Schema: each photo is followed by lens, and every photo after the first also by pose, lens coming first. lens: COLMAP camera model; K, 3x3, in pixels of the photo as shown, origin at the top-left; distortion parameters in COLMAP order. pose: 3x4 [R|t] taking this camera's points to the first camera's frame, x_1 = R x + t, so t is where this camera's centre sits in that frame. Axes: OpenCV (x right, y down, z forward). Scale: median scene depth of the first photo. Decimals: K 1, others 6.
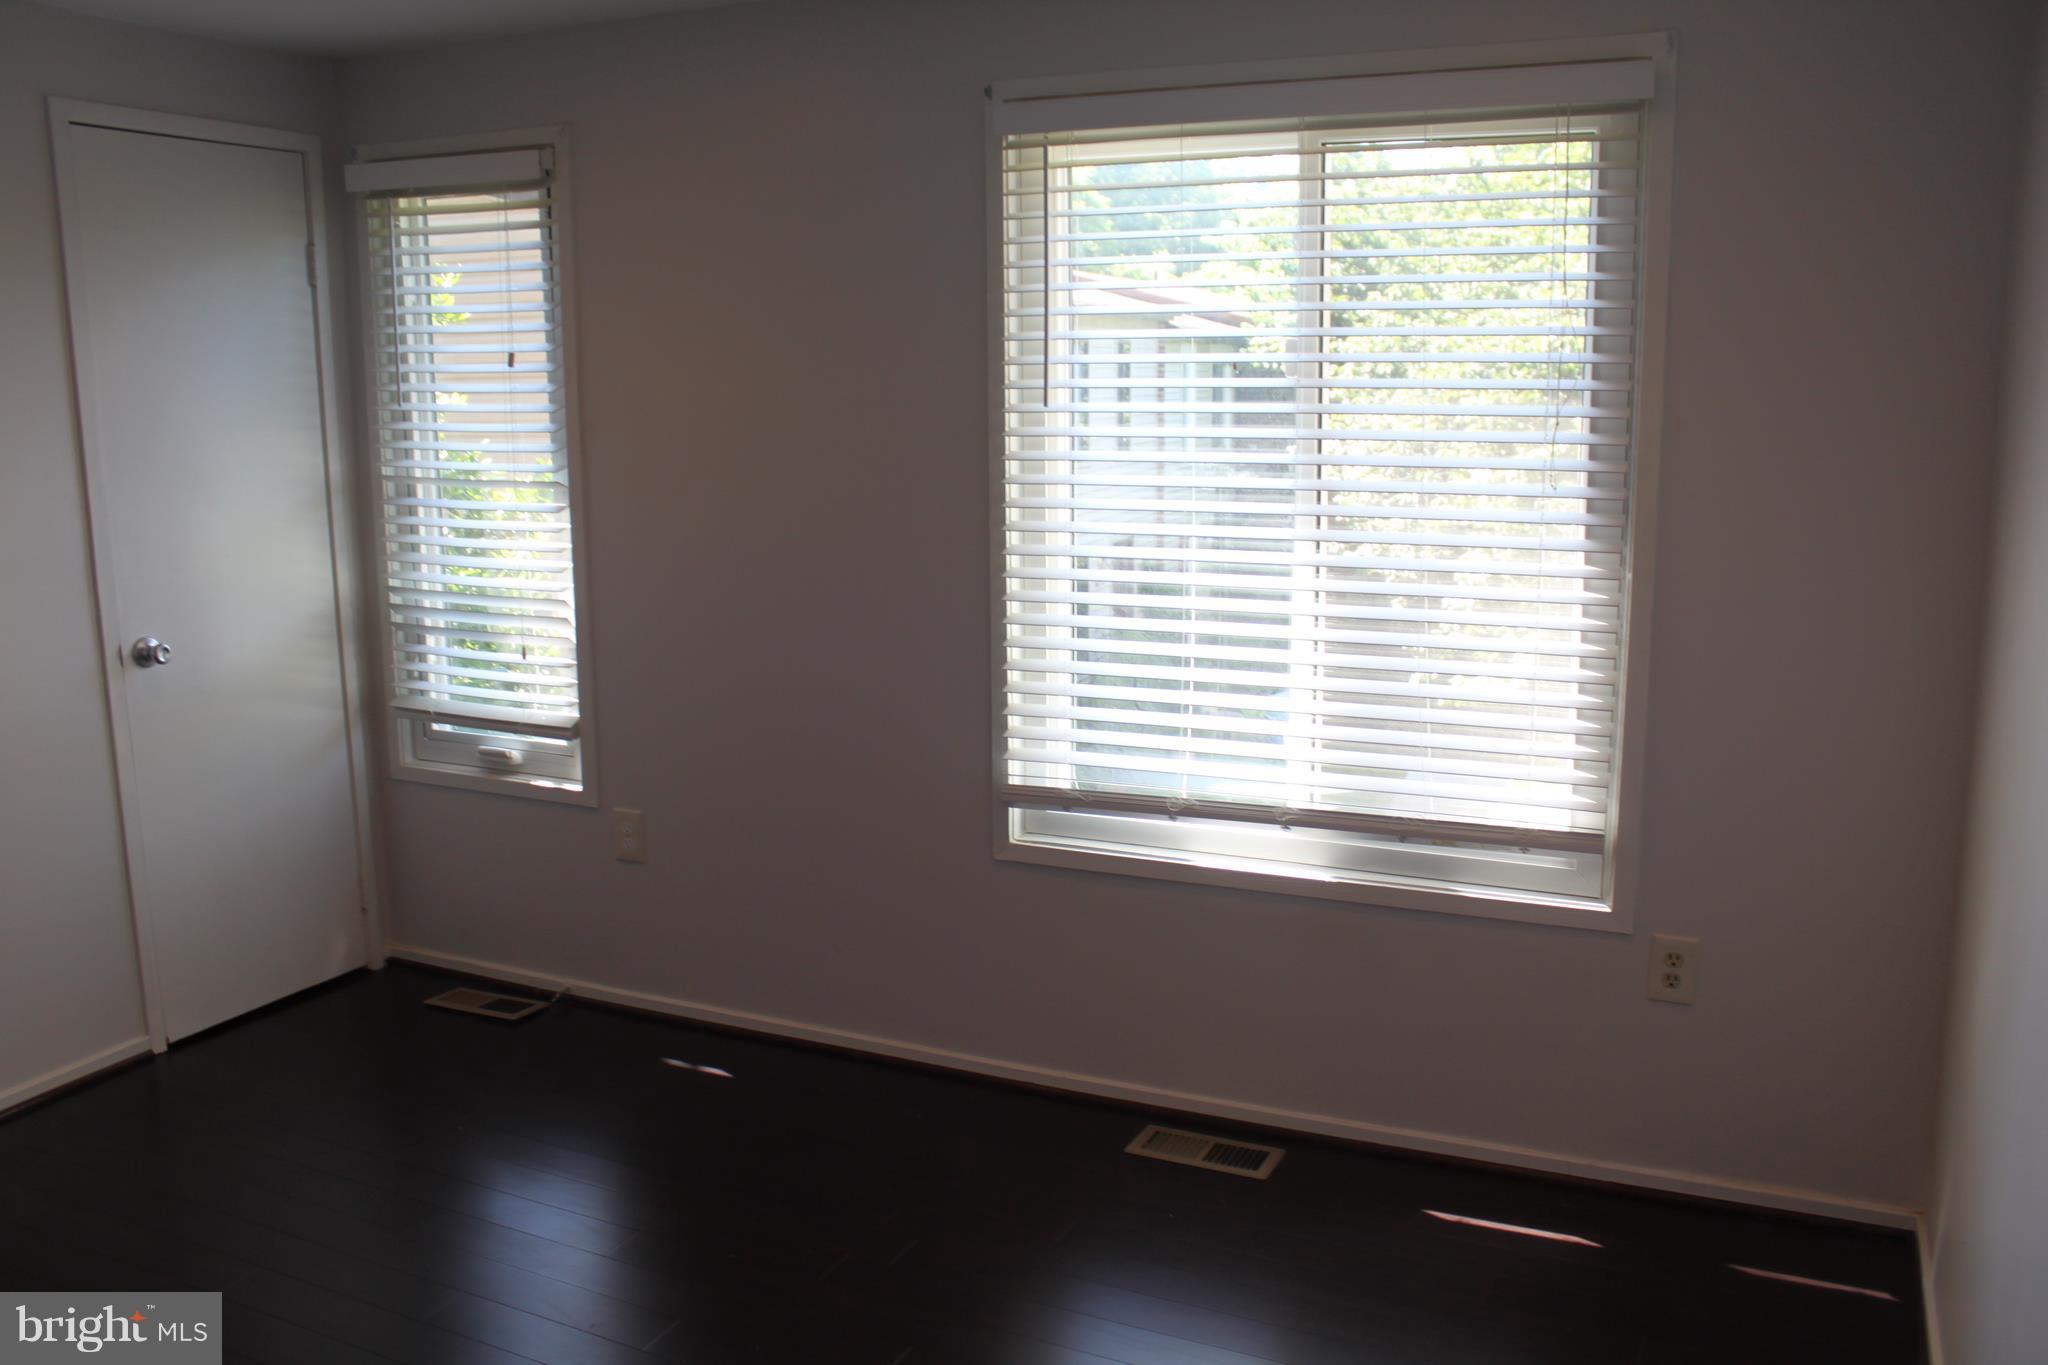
lens RADIAL K [[1705.9, 0, 1057.9], [0, 1705.9, 680.8], [0, 0, 1]] dist [-0.163634, 0.123974]
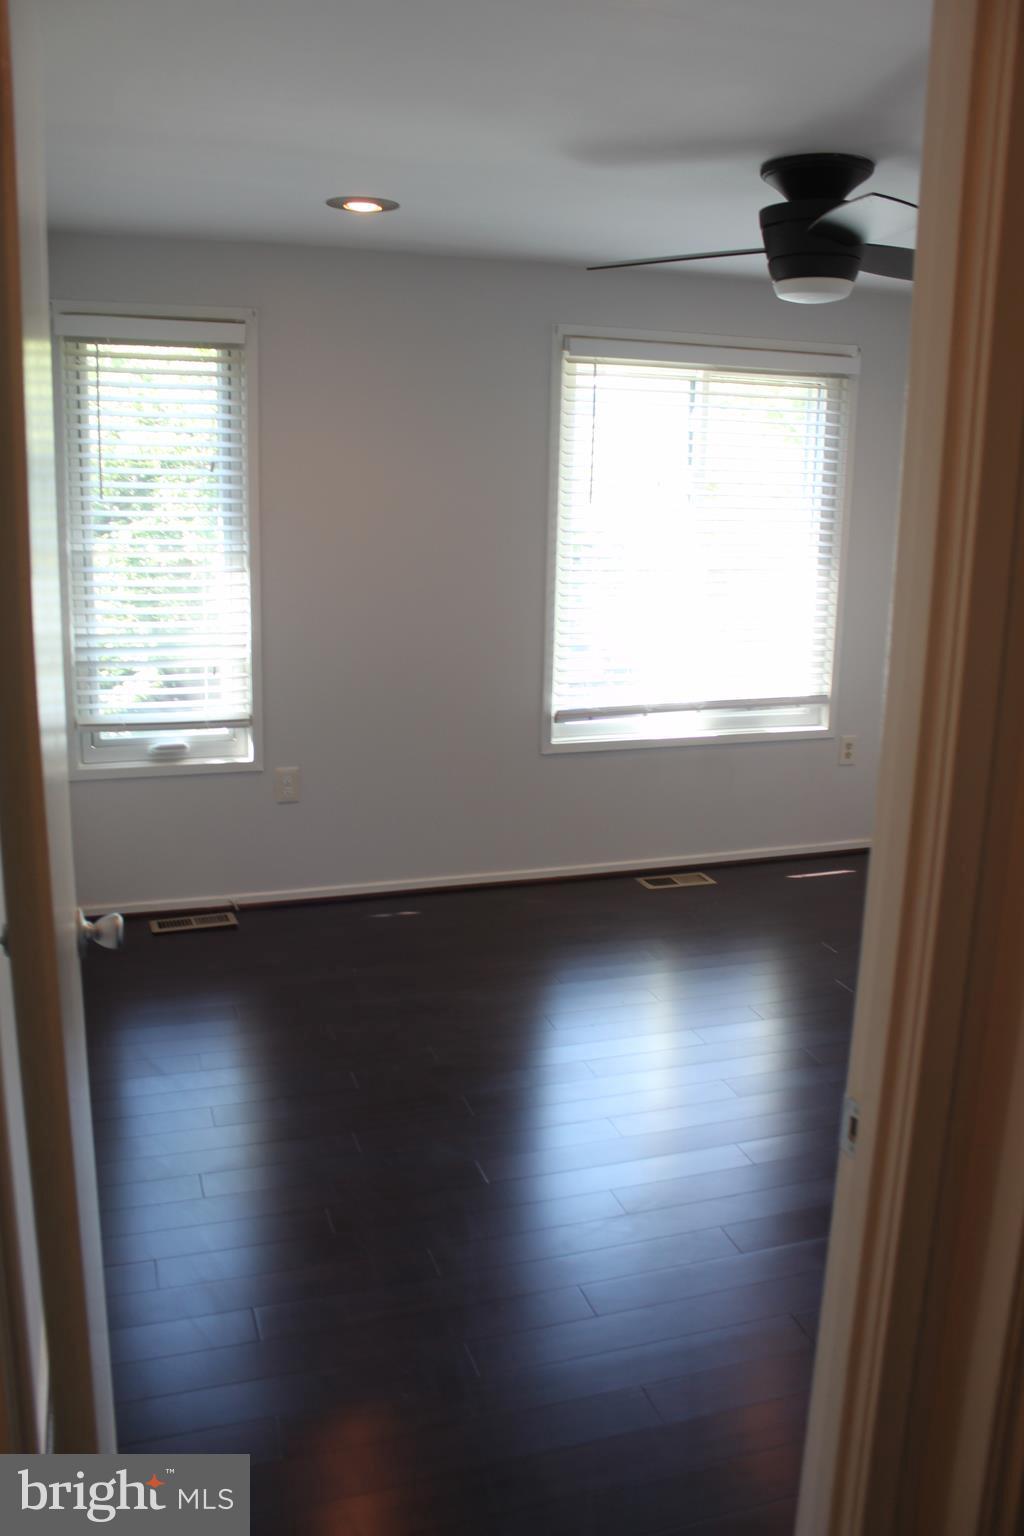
lens RADIAL K [[1279.4, 0, 512.0], [0, 1279.4, 768.0], [0, 0, 1]] dist [-0.163634, 0.123974]
pose [[0.722081, -0.131685, 0.679160, -0.880786], [0.105373, 0.991197, 0.080156, 0.006141], [-0.683737, 0.013686, 0.729600, 0.031306]]
